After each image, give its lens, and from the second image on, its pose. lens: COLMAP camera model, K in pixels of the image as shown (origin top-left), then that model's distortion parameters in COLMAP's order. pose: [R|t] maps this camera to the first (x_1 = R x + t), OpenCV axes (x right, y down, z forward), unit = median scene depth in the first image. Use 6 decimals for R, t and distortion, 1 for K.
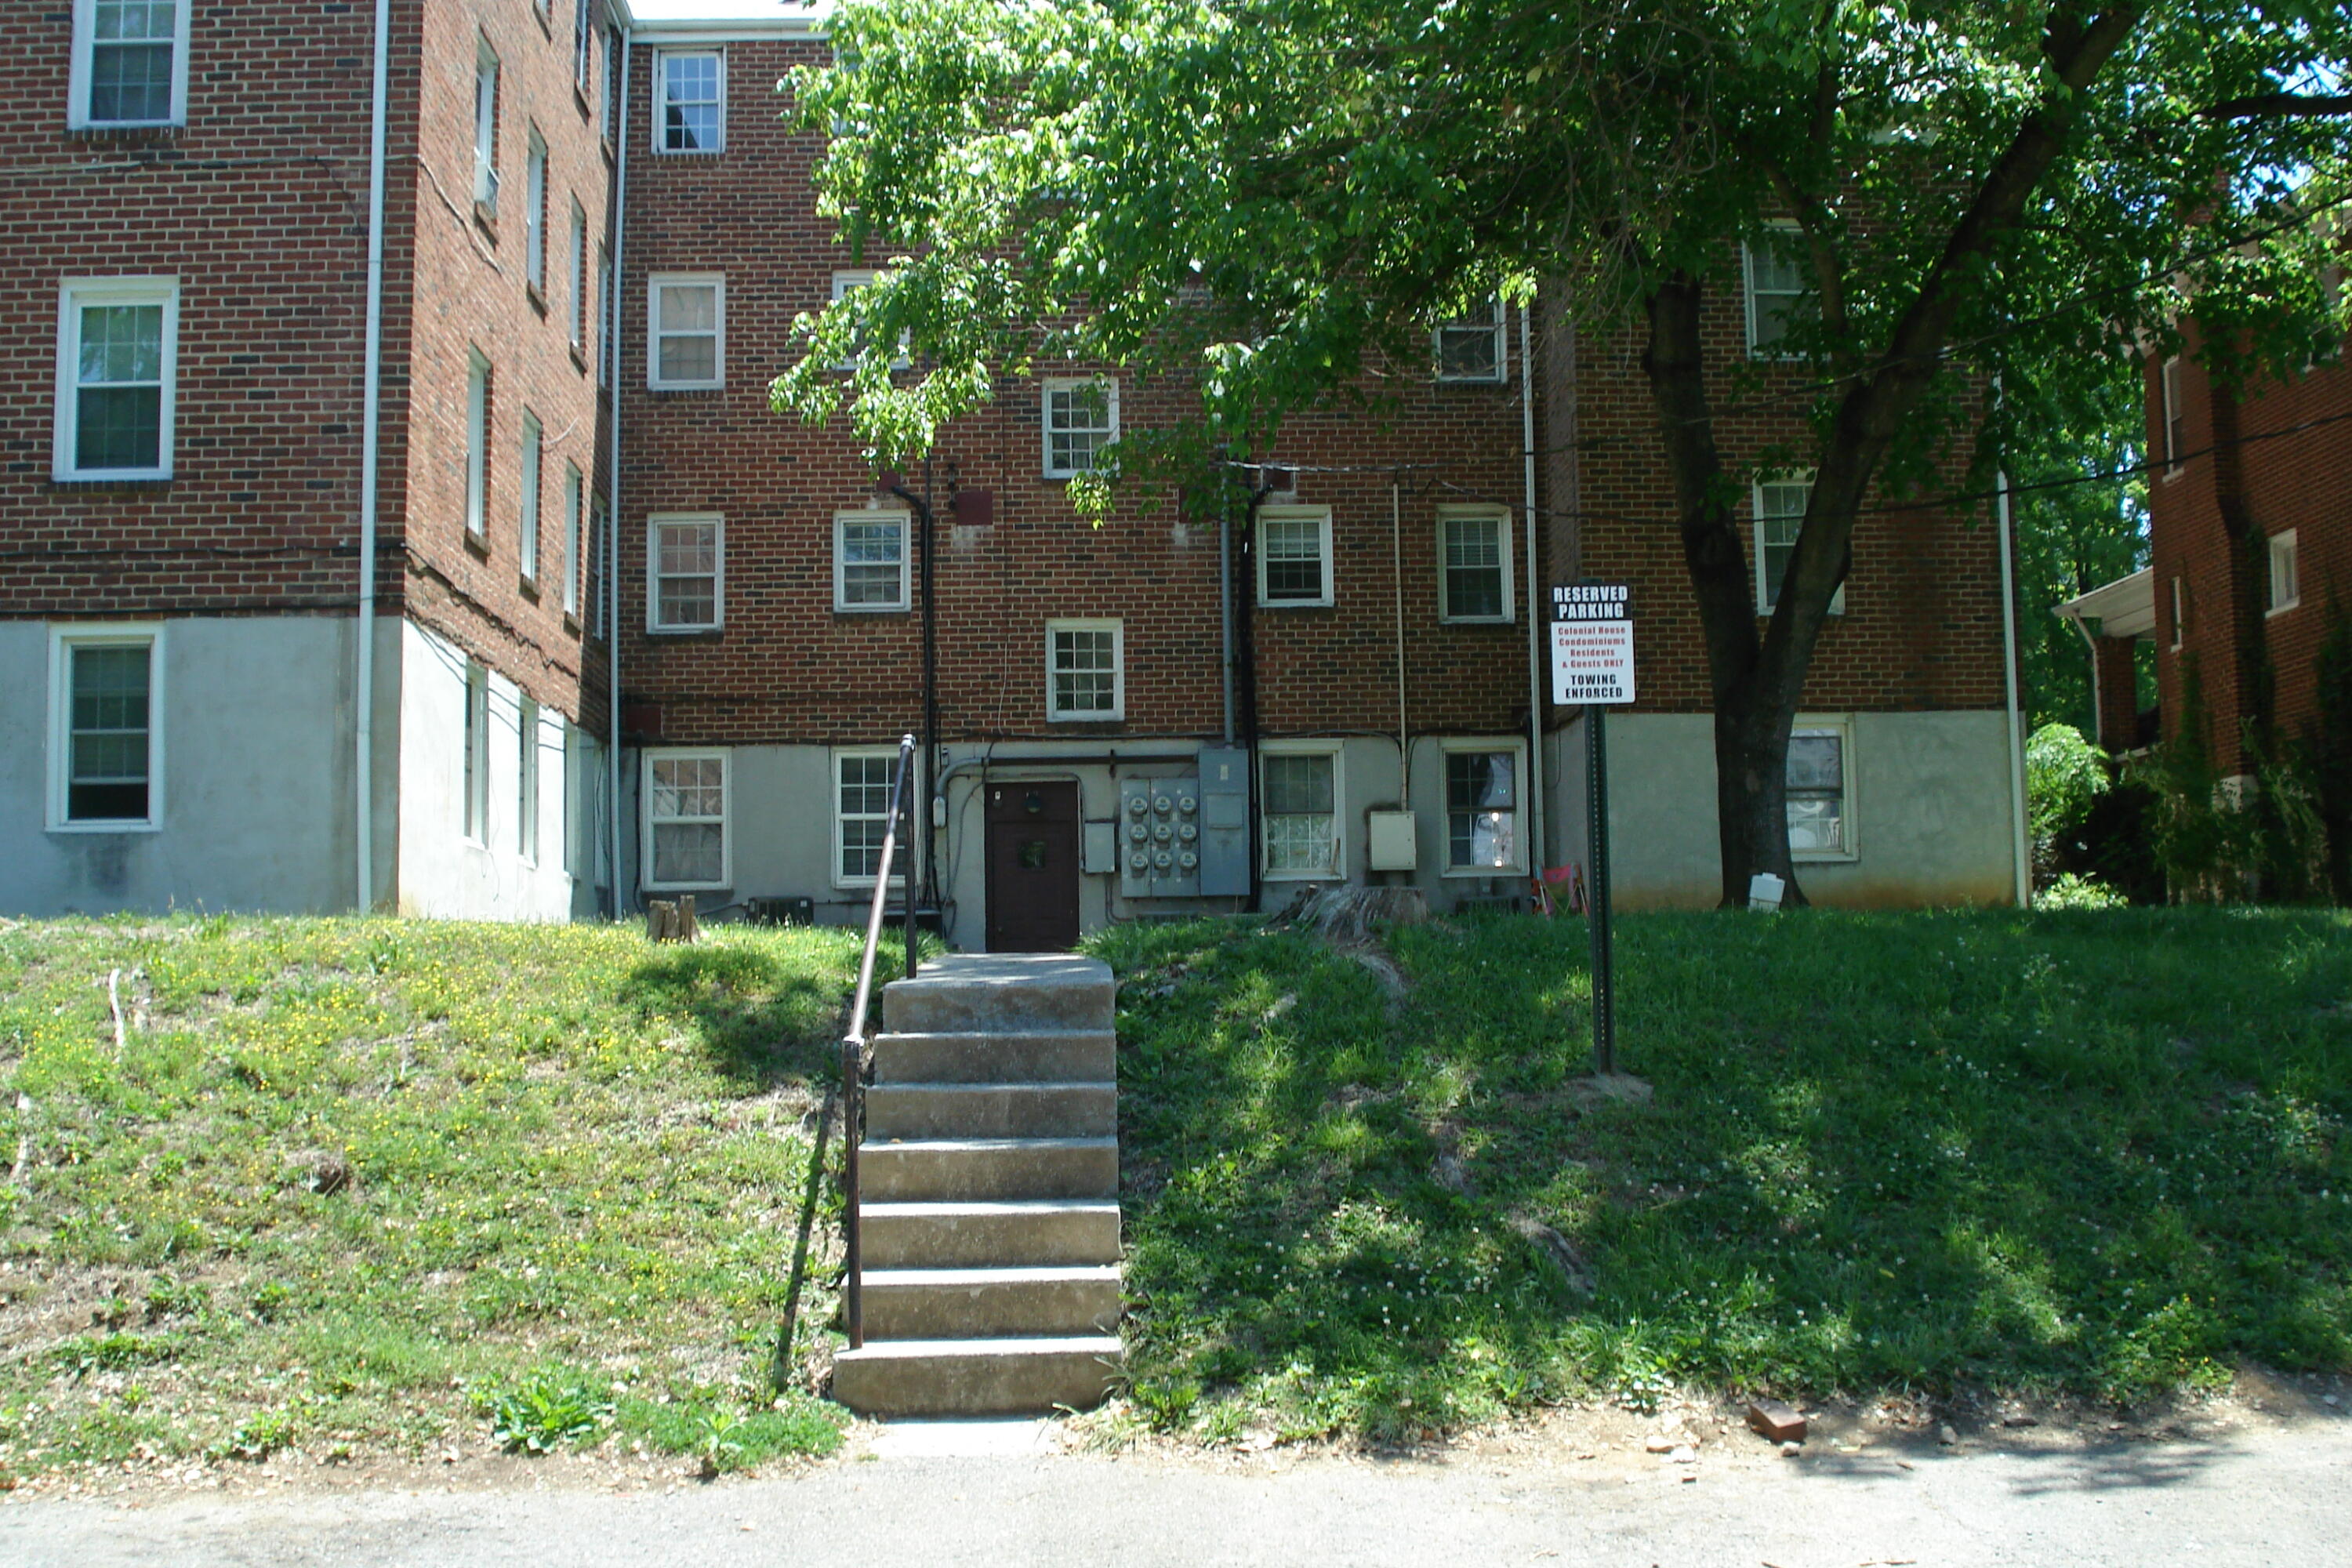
lens RADIAL K [[2643.8, 0, 1176.0], [0, 2643.8, 784.0], [0, 0, 1]] dist [-0.081920, -0.077401]
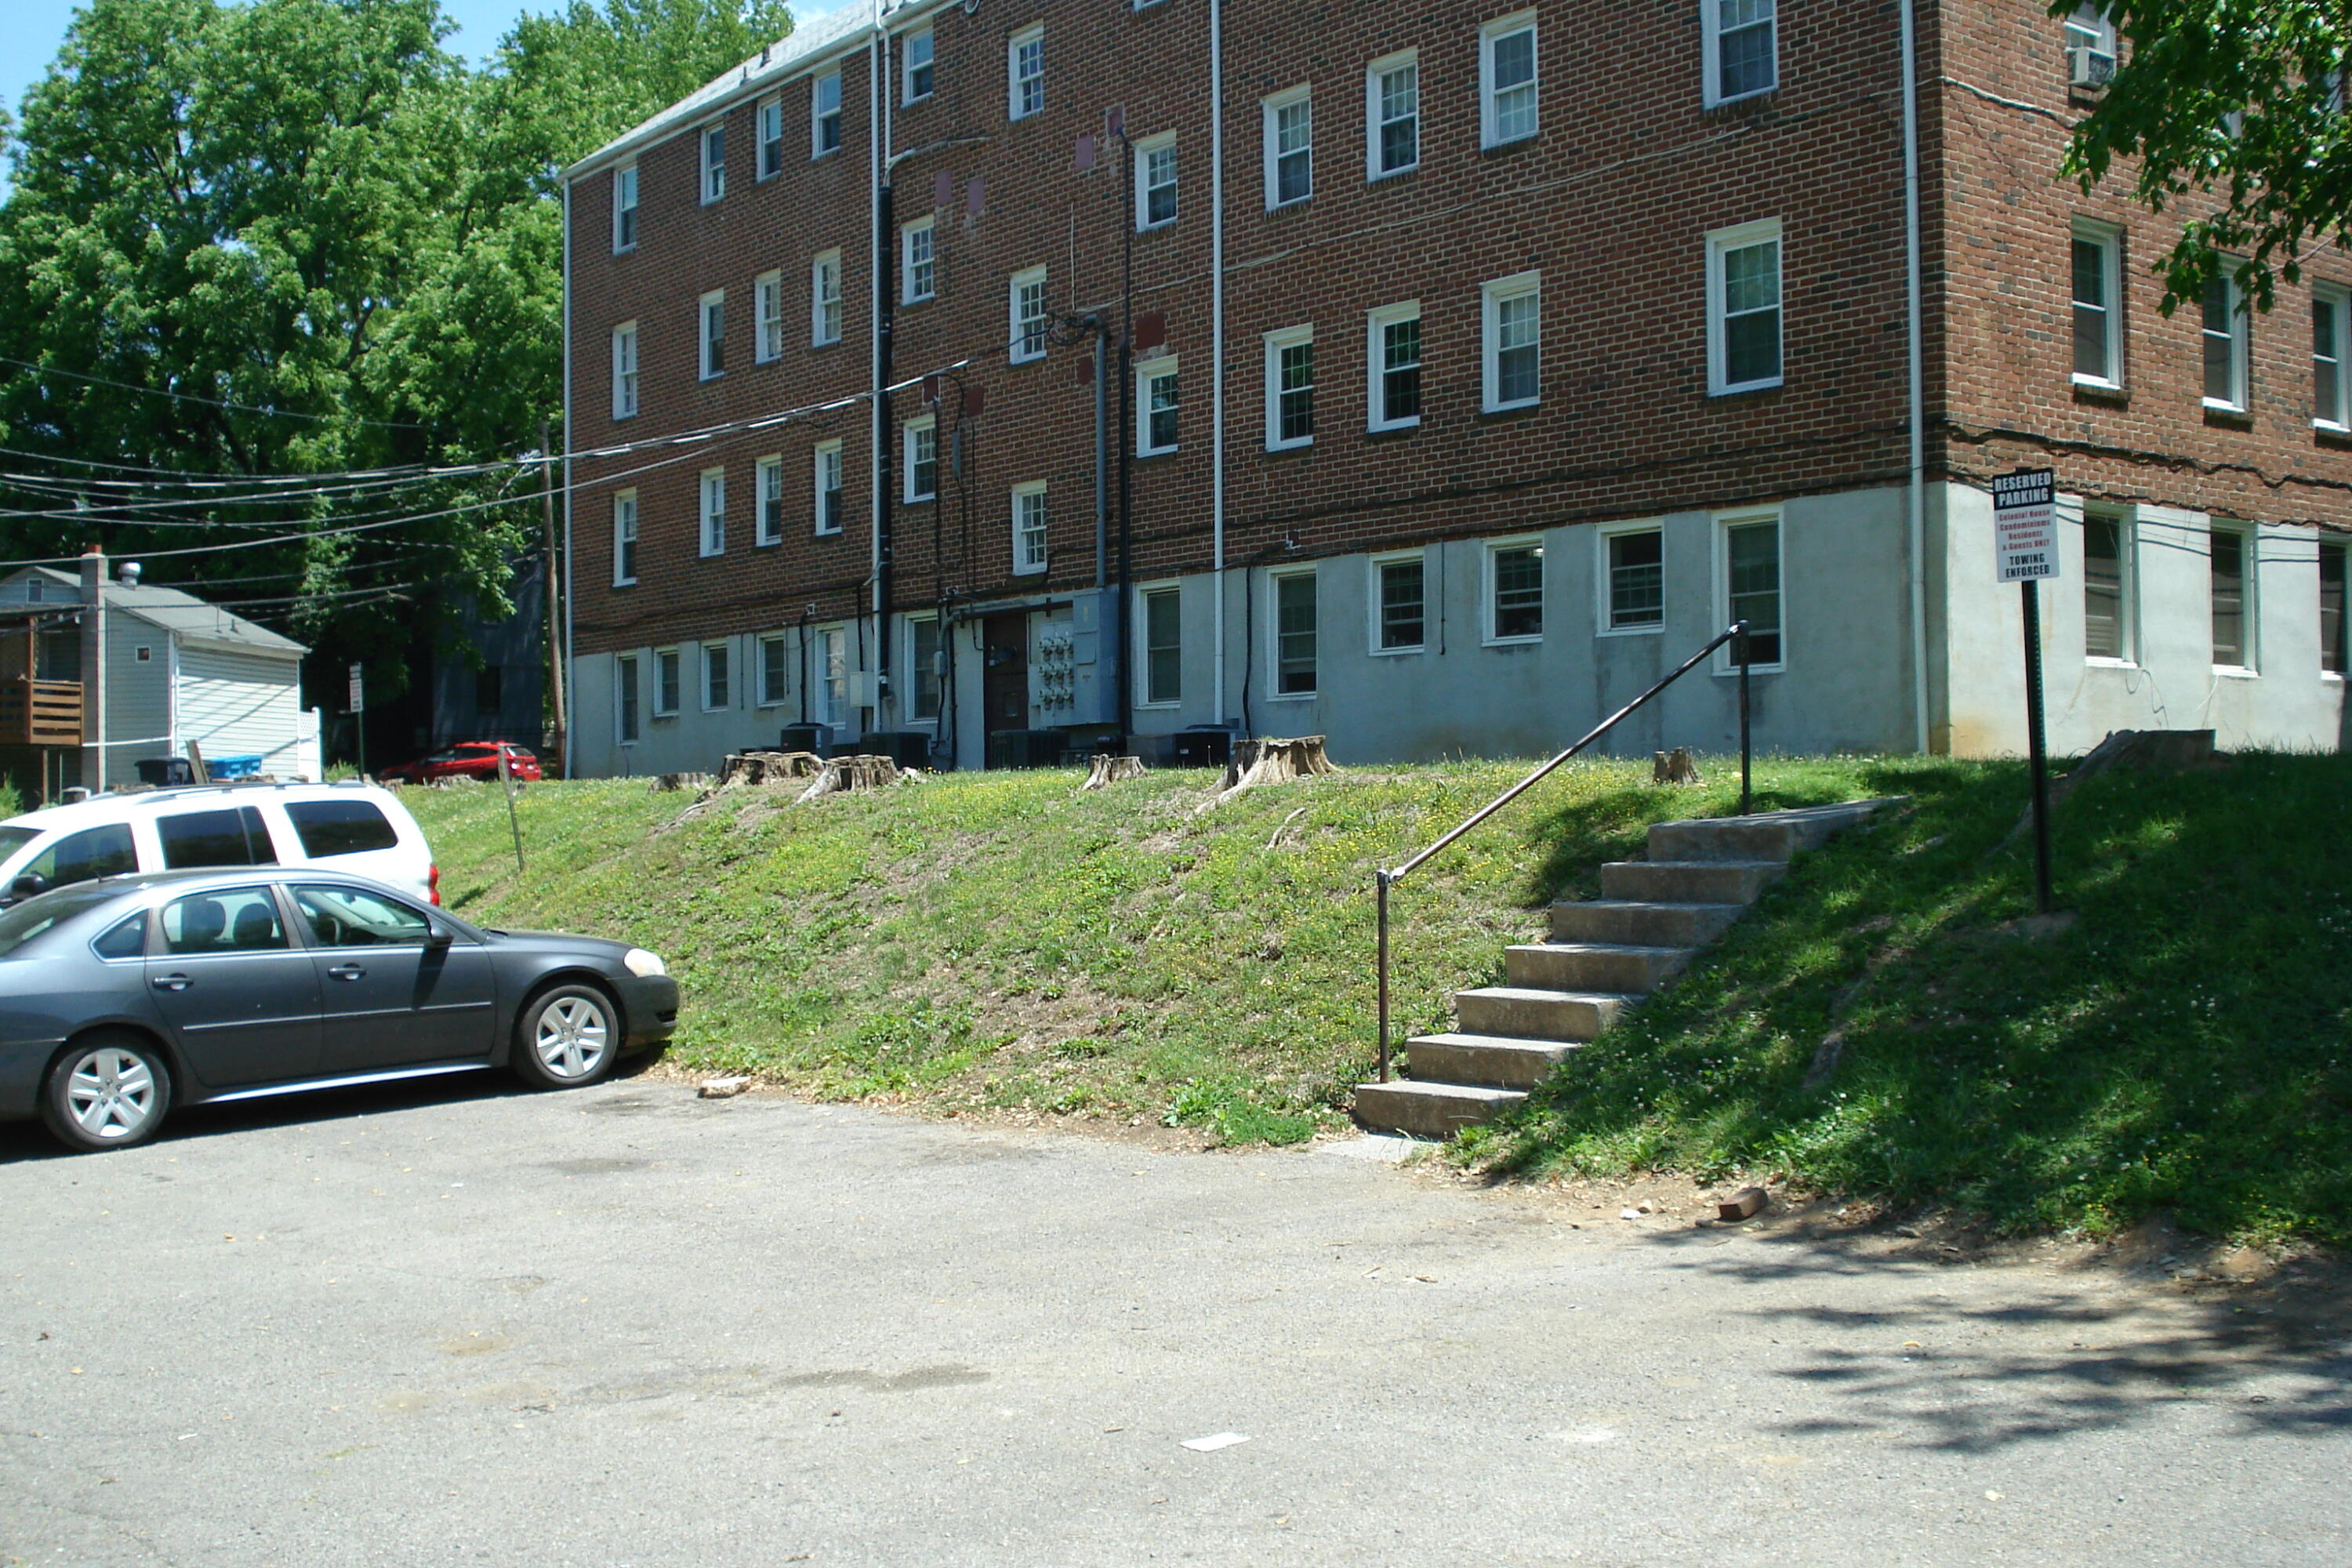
lens RADIAL K [[2643.8, 0, 1176.0], [0, 2643.8, 784.0], [0, 0, 1]] dist [-0.081920, -0.077401]
pose [[0.580375, 0.000408, -0.814349, 0.454586], [0.073315, 0.995913, 0.052749, -0.015991], [0.811042, -0.090318, 0.577974, 0.035465]]
